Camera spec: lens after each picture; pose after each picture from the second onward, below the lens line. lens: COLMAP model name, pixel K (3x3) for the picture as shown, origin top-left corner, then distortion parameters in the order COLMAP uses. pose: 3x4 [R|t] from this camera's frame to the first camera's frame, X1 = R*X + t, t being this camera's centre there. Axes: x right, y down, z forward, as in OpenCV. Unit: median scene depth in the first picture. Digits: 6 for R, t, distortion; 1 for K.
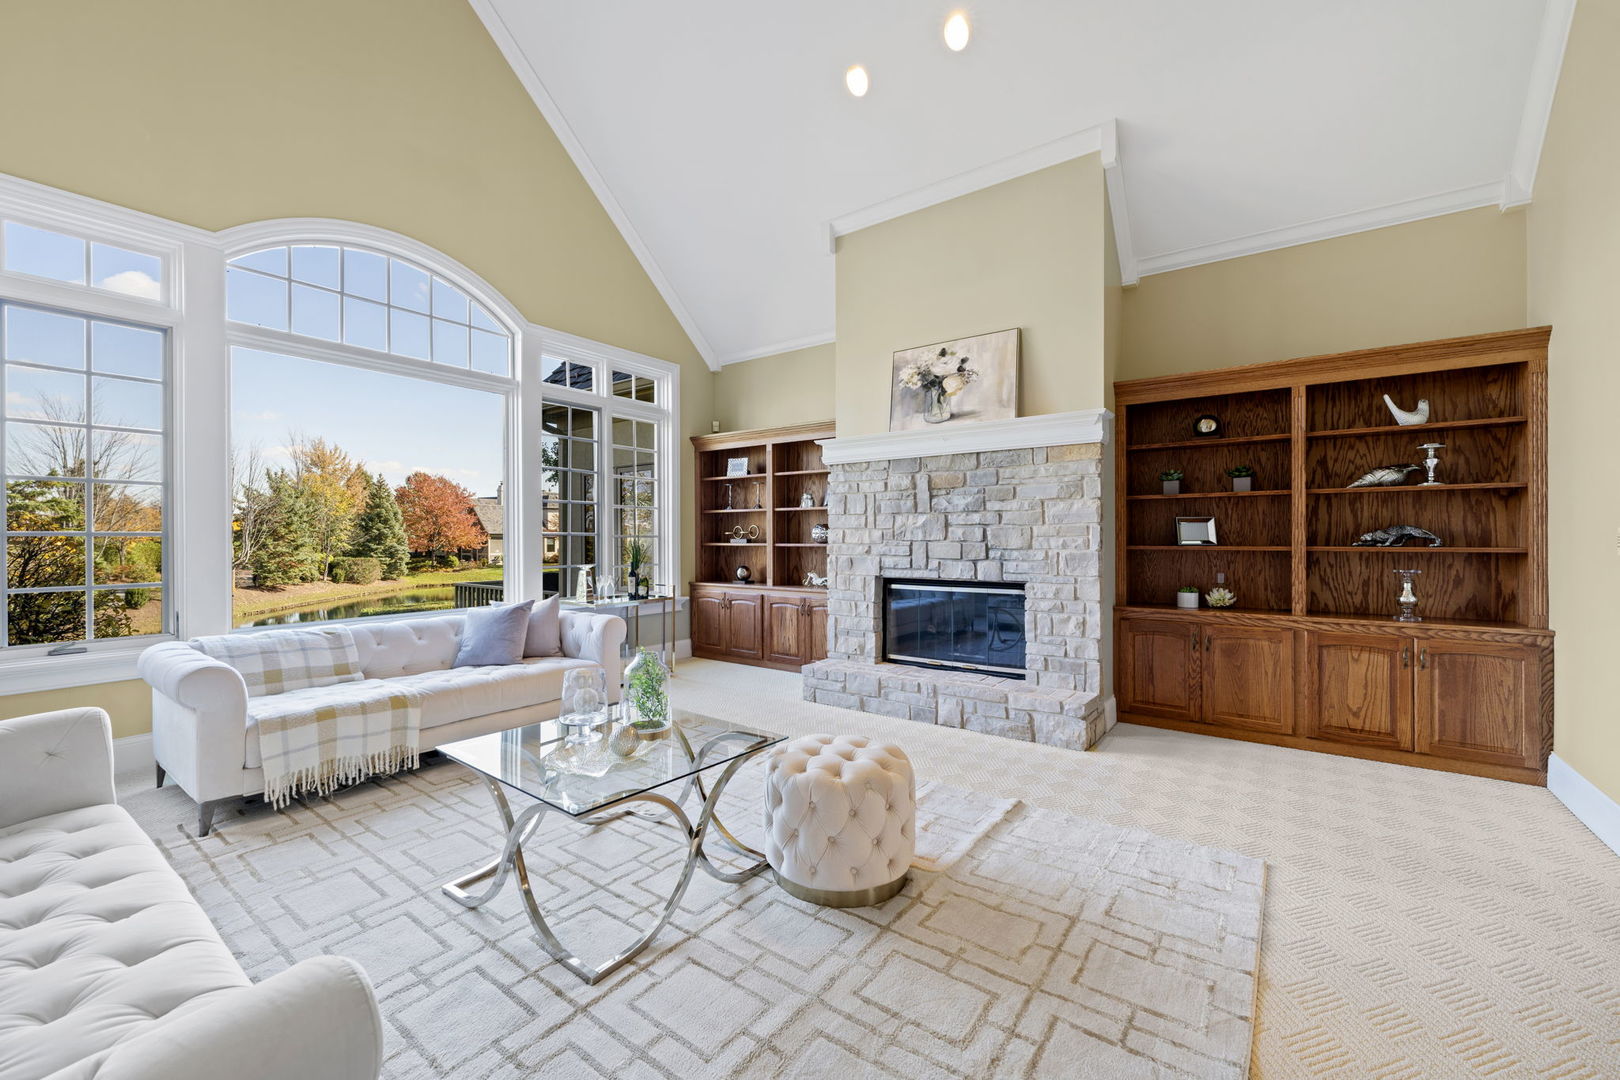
lens RADIAL K [[655.7, 0, 800.1], [0, 655.7, 535.5], [0, 0, 1]] dist [0.000897, -0.000358]
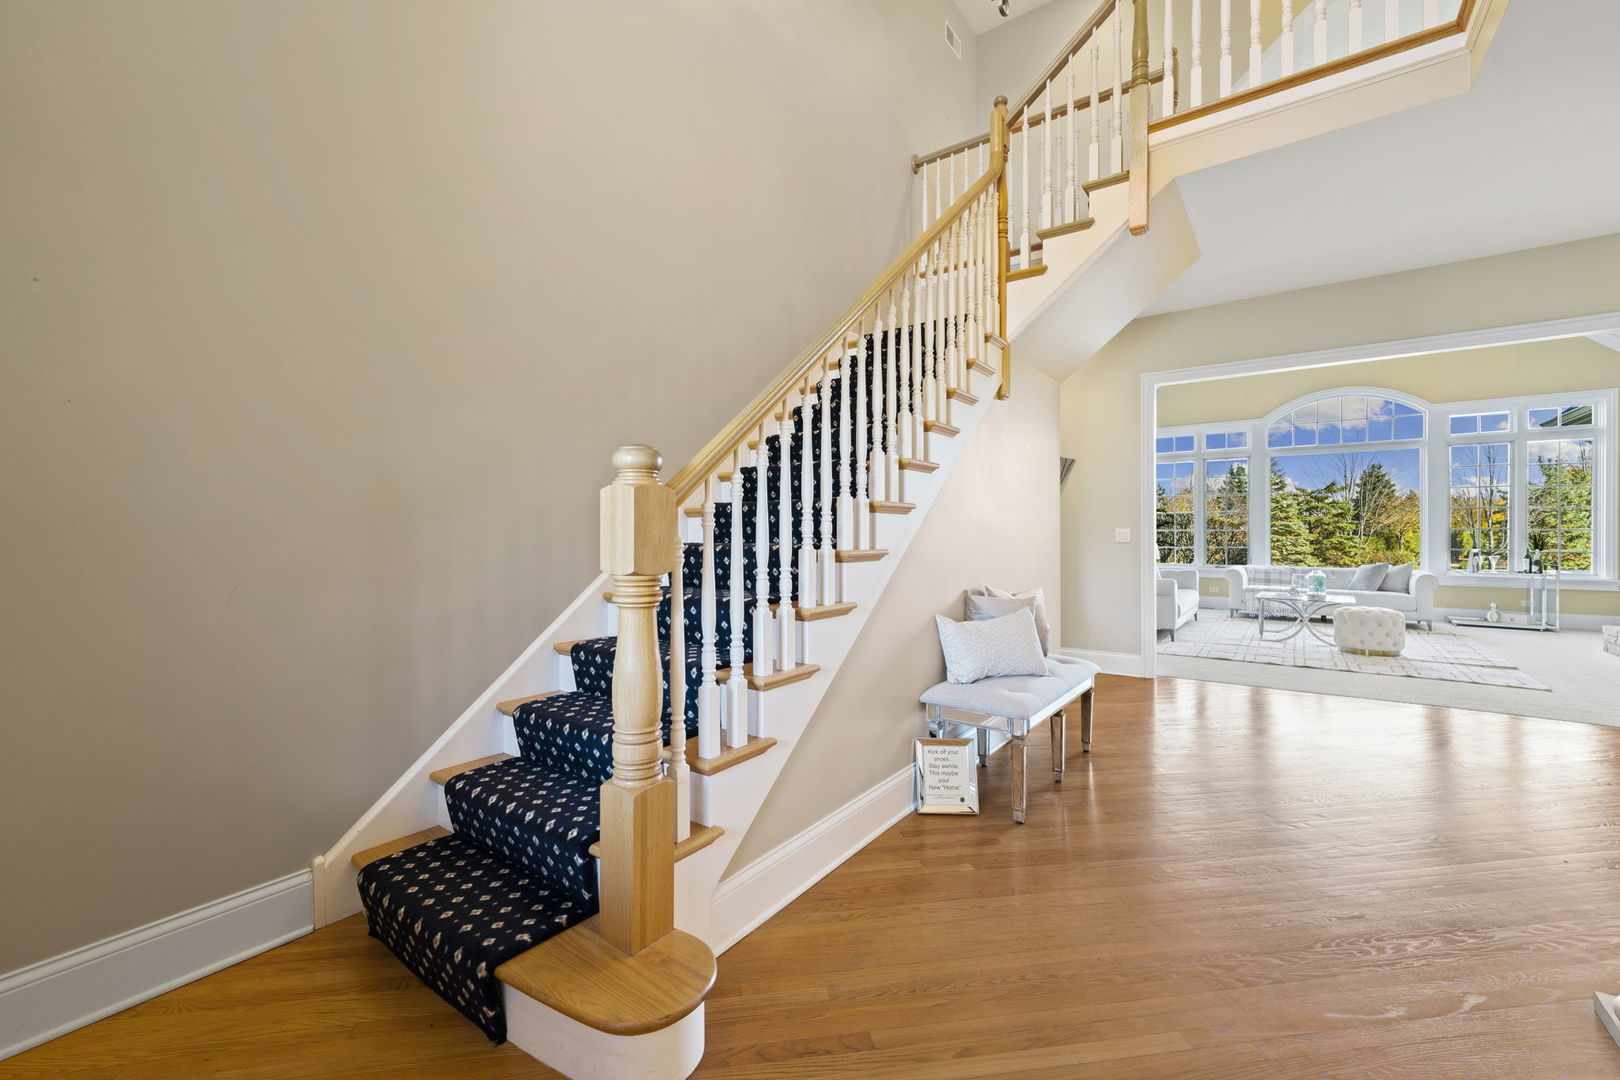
lens RADIAL K [[655.7, 0, 803.1], [0, 655.7, 533.7], [0, 0, 1]] dist [0.000897, -0.000358]
pose [[0.001604, 0.007120, -0.999973, 1.405623], [0.005155, 0.999961, 0.007128, -0.011530], [0.999985, -0.005166, 0.001567, -0.693657]]
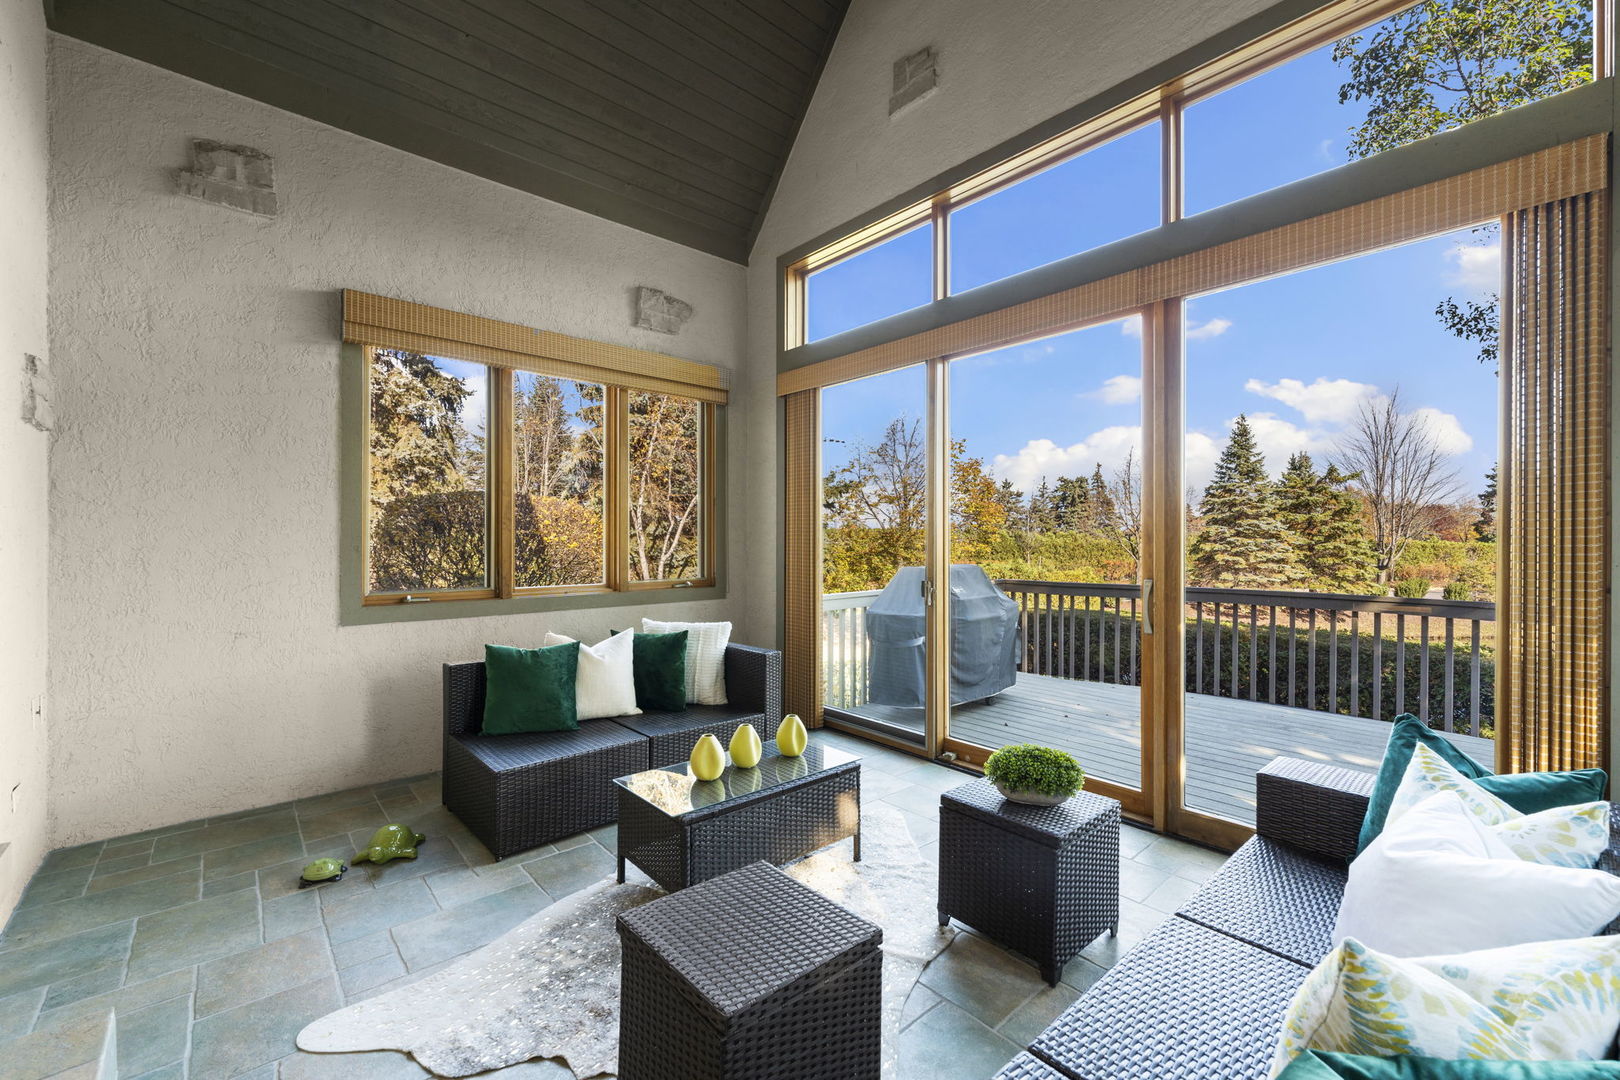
lens RADIAL K [[655.7, 0, 808.4], [0, 655.7, 542.0], [0, 0, 1]] dist [0.000897, -0.000358]
pose [[-0.200395, 0.008298, -0.979680, 0.336863], [0.003044, 0.999965, 0.007848, 0.068507], [0.979710, -0.001409, -0.200413, 2.158888]]
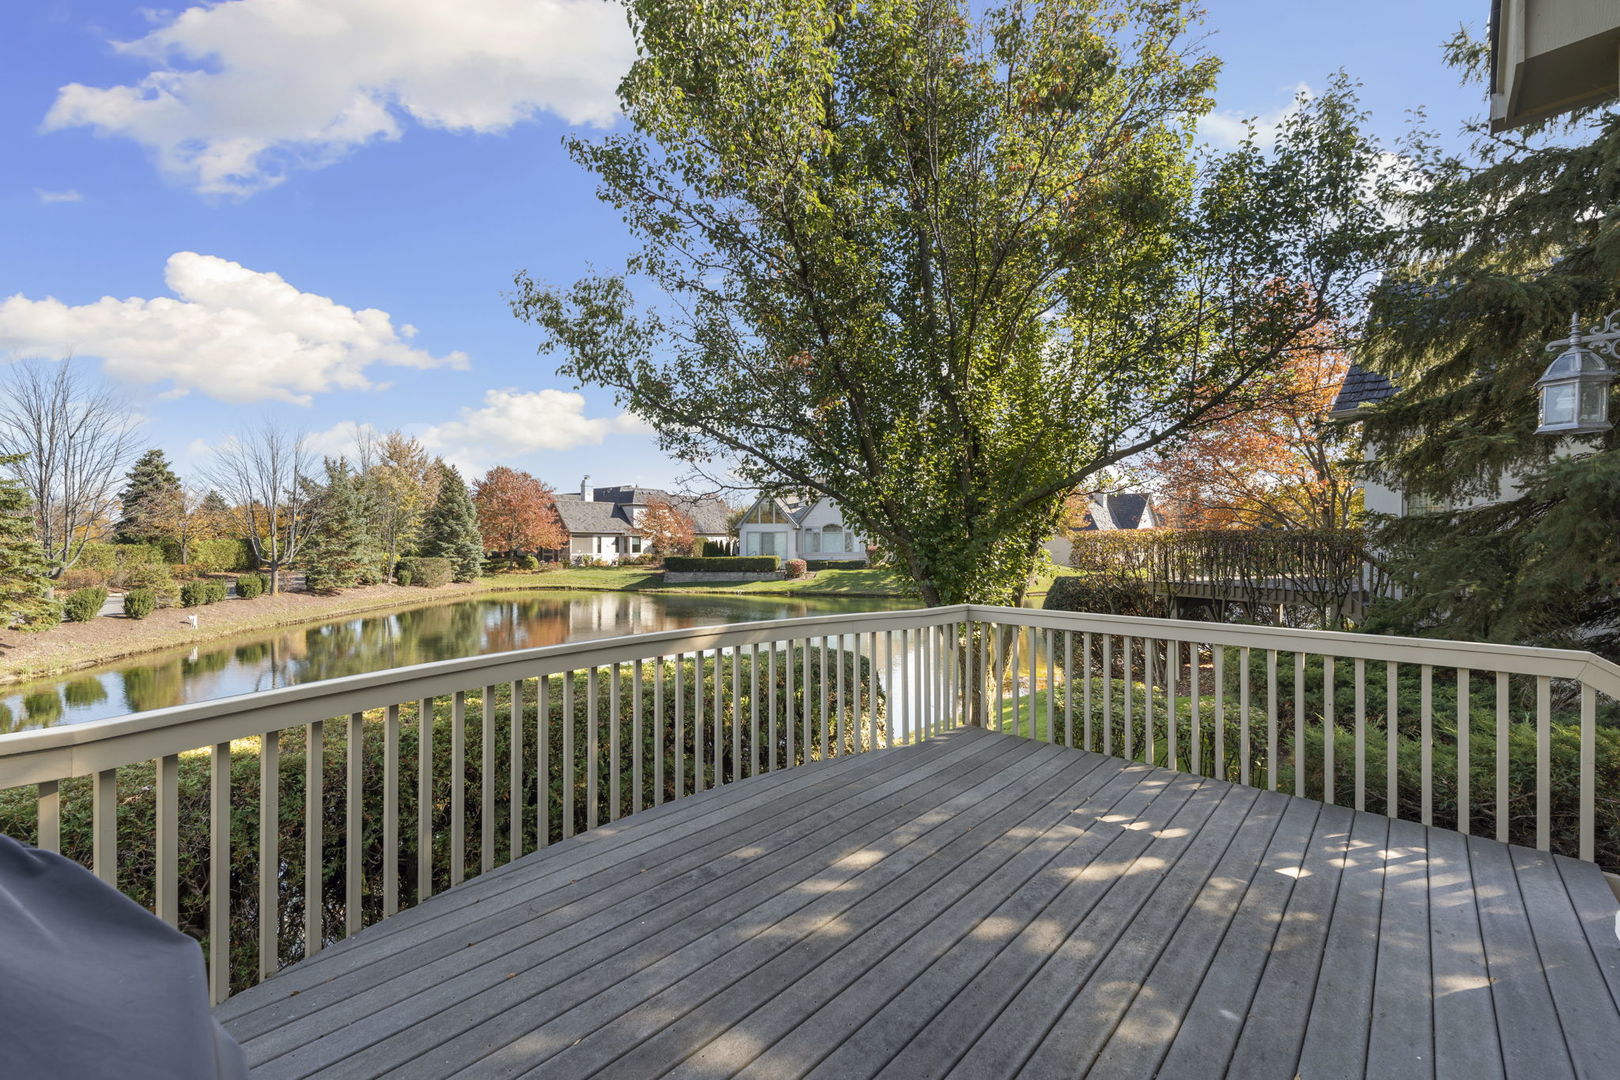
lens RADIAL K [[655.7, 0, 800.1], [0, 655.7, 541.4], [0, 0, 1]] dist [0.000897, -0.000358]
pose [[0.991631, 0.003360, -0.129060, -0.622540], [-0.002591, 0.999978, 0.006132, 0.056953], [0.129078, -0.005747, 0.991618, 2.072656]]
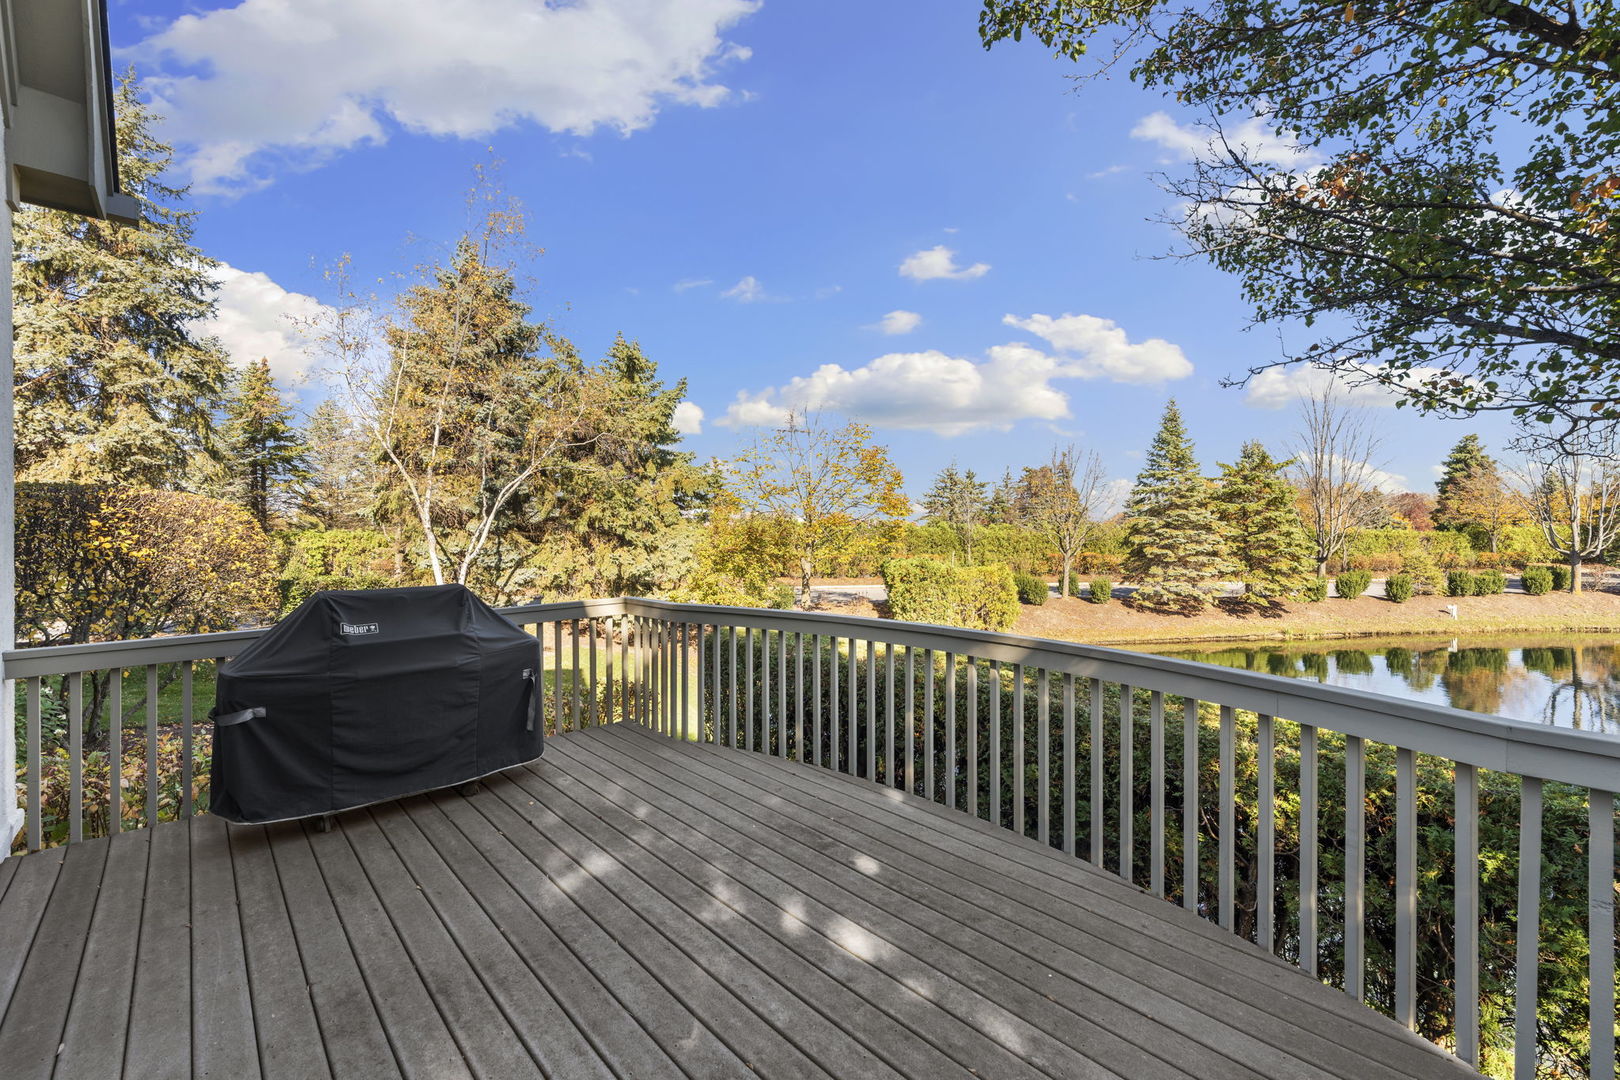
lens RADIAL K [[655.7, 0, 804.2], [0, 655.7, 537.4], [0, 0, 1]] dist [0.000897, -0.000358]
pose [[-0.187810, 0.014723, -0.982095, -0.147568], [0.009545, 0.999868, 0.013164, 0.055227], [0.982159, -0.006902, -0.187926, 2.768425]]
